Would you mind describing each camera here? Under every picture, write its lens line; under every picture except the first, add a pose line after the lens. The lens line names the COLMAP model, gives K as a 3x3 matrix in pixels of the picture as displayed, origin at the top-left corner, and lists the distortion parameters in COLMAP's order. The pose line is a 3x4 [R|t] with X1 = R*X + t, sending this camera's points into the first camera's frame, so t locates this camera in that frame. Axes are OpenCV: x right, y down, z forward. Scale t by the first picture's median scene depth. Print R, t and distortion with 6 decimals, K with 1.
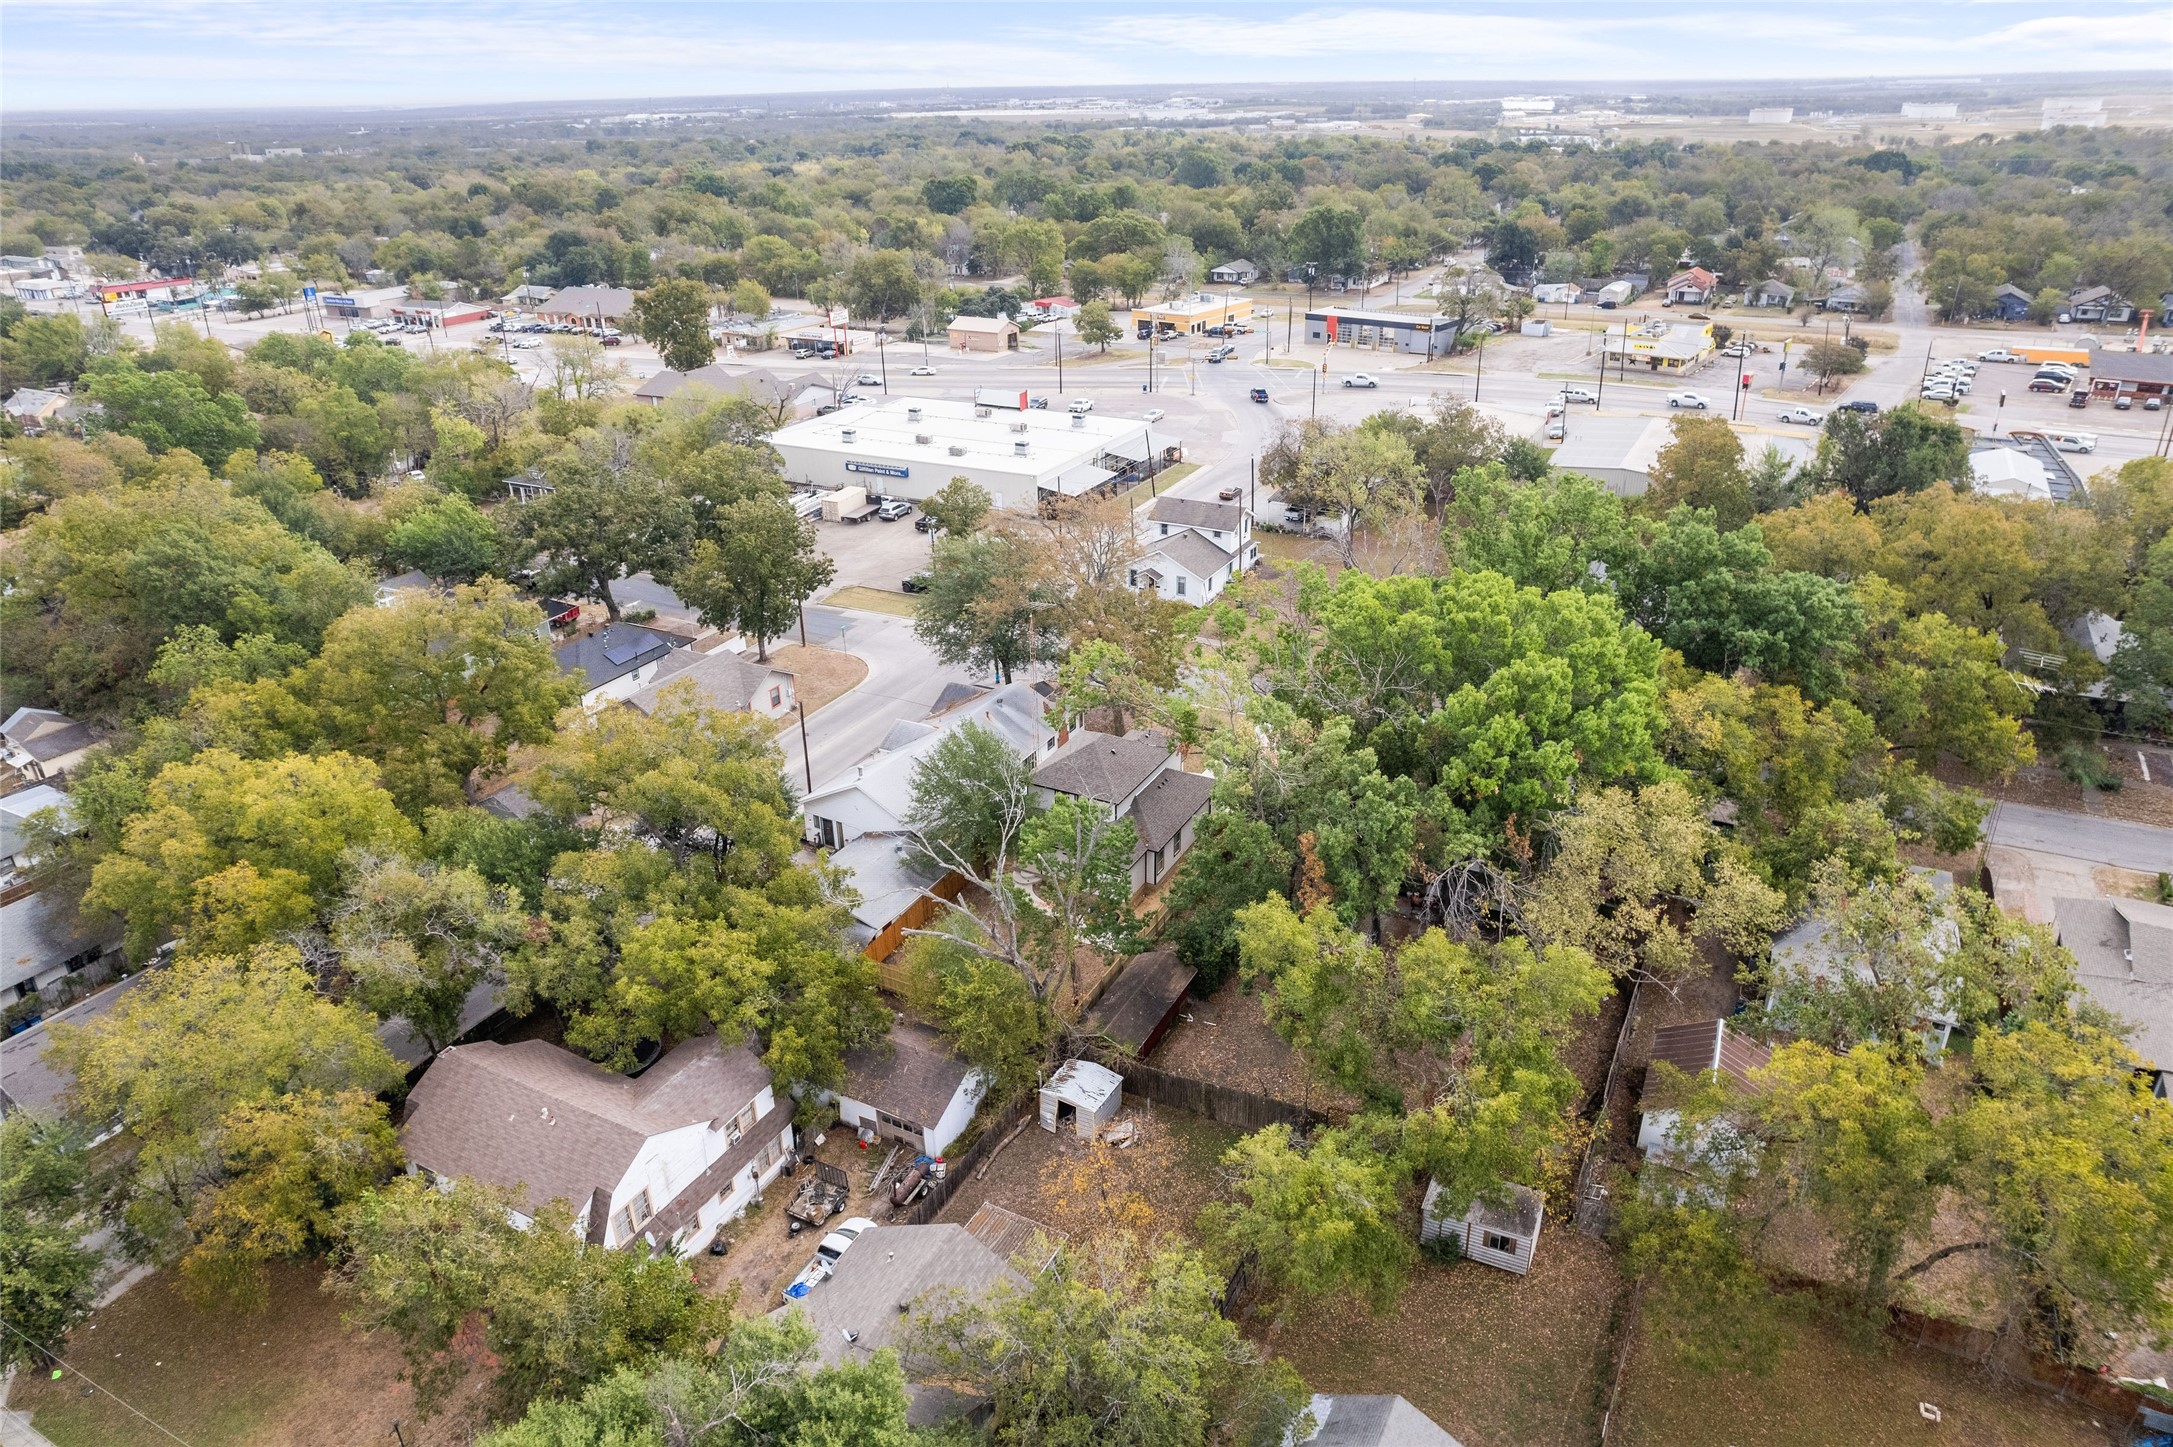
lens RADIAL K [[1398.6, 0, 1086.5], [0, 1398.6, 723.5], [0, 0, 1]] dist [-0.066891, 0.057398]
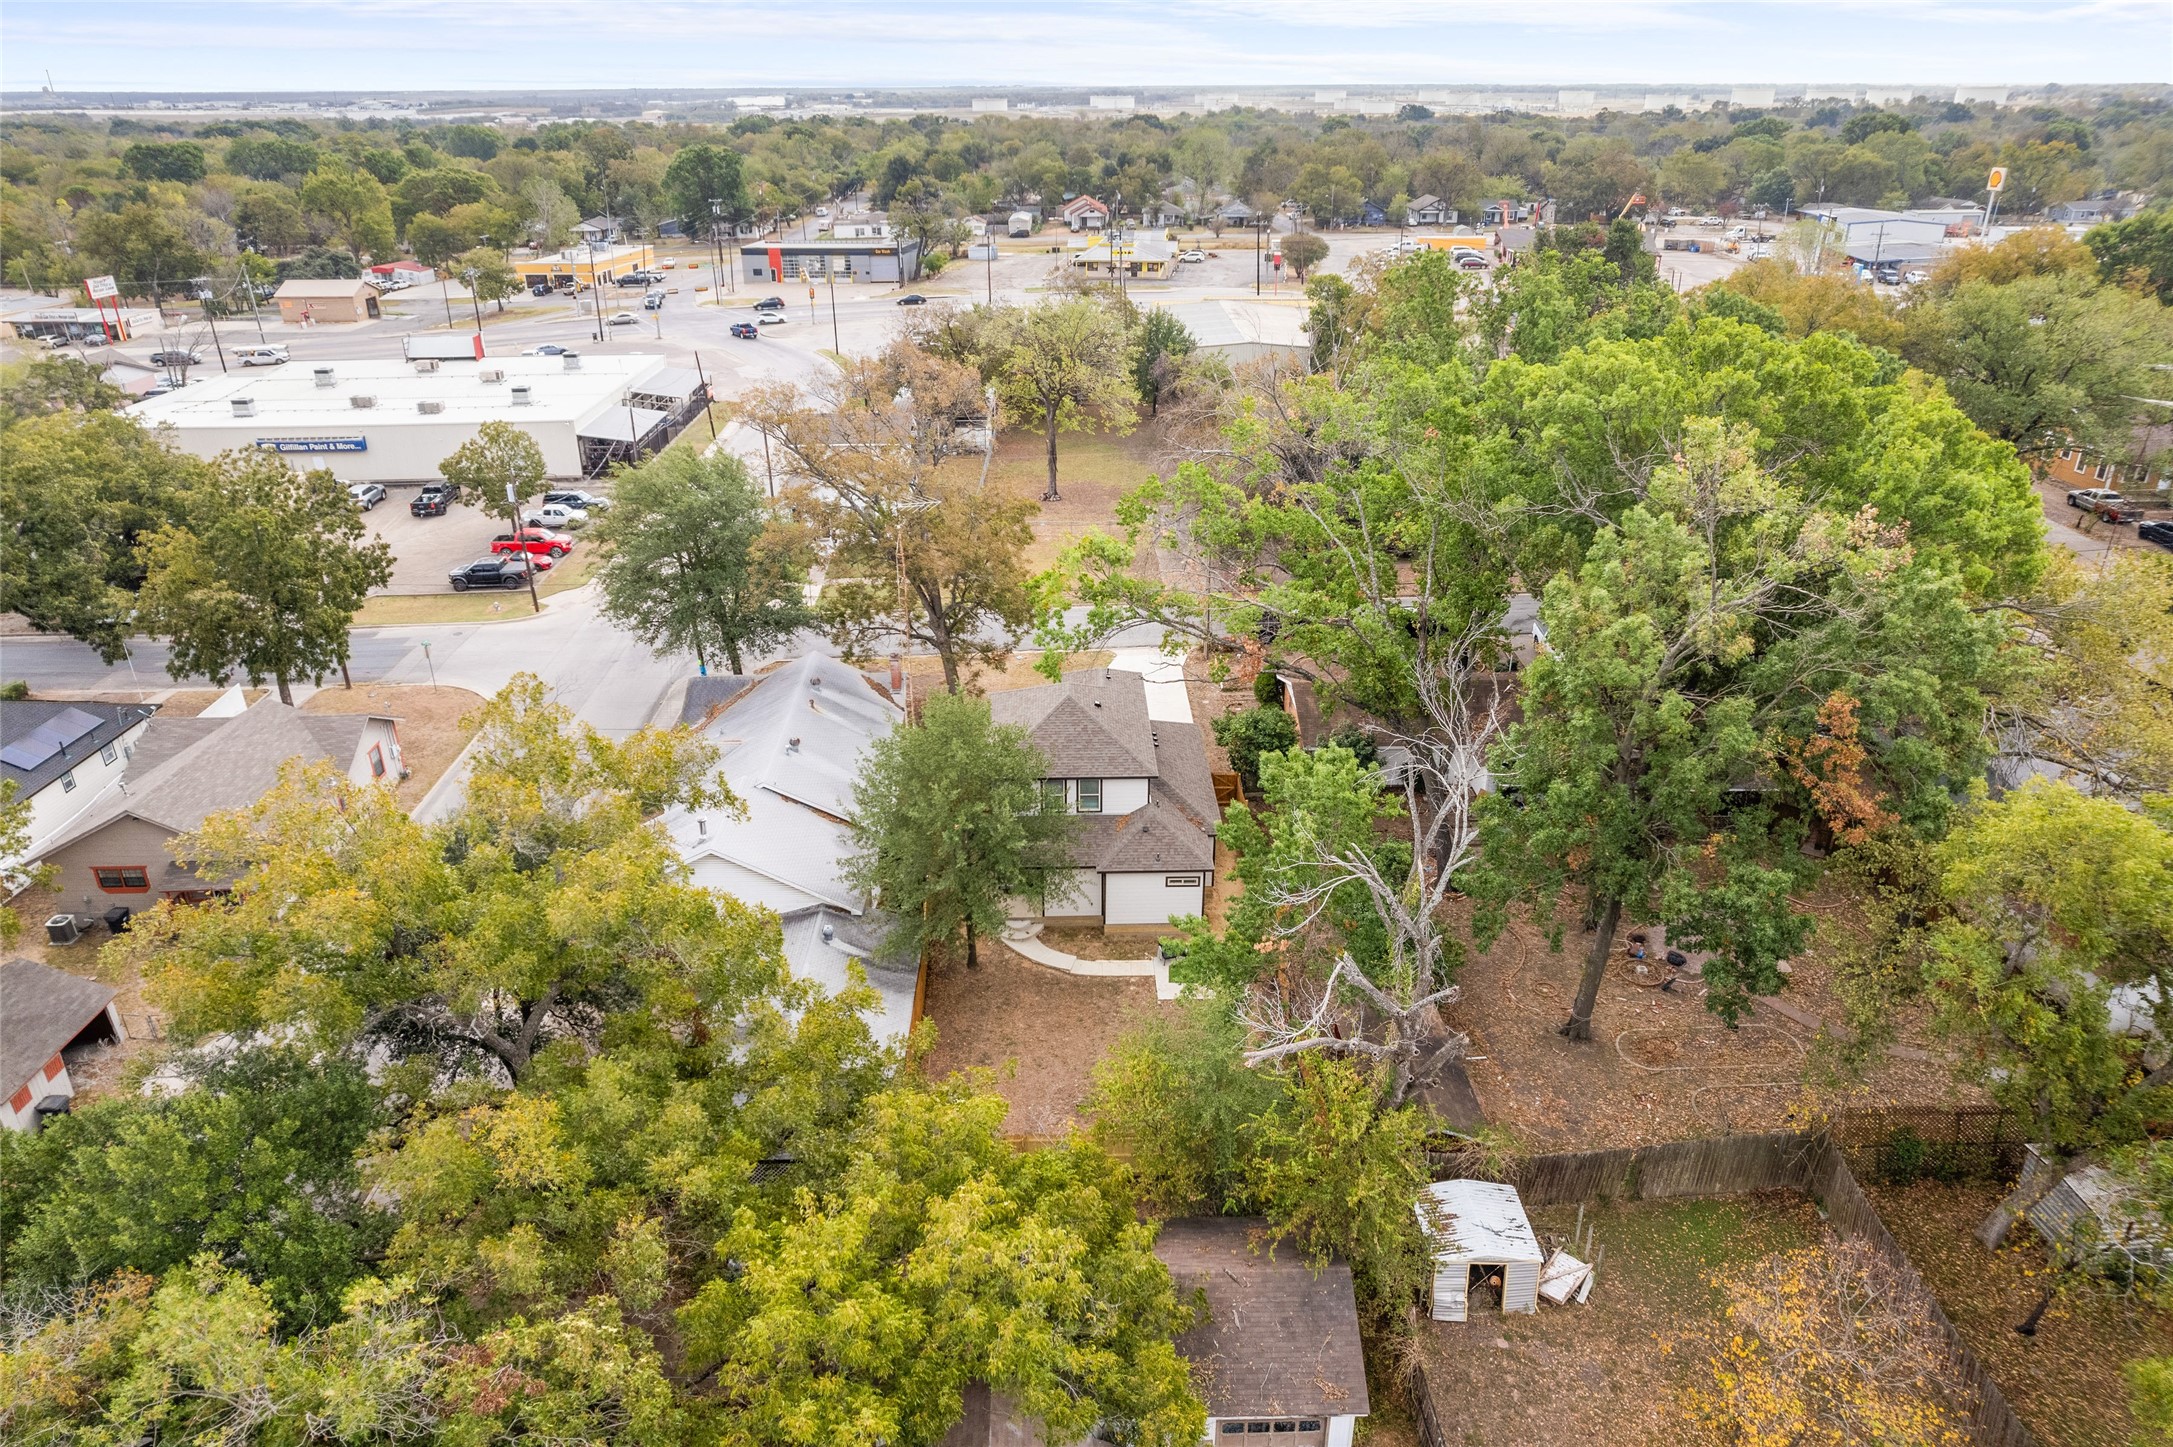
lens RADIAL K [[1398.6, 0, 1086.5], [0, 1398.6, 723.5], [0, 0, 1]] dist [-0.066891, 0.057398]
pose [[0.871601, -0.197293, 0.448761, -0.100384], [0.199613, 0.978945, 0.042687, 0.000034], [-0.447735, 0.052372, 0.892631, 0.153268]]
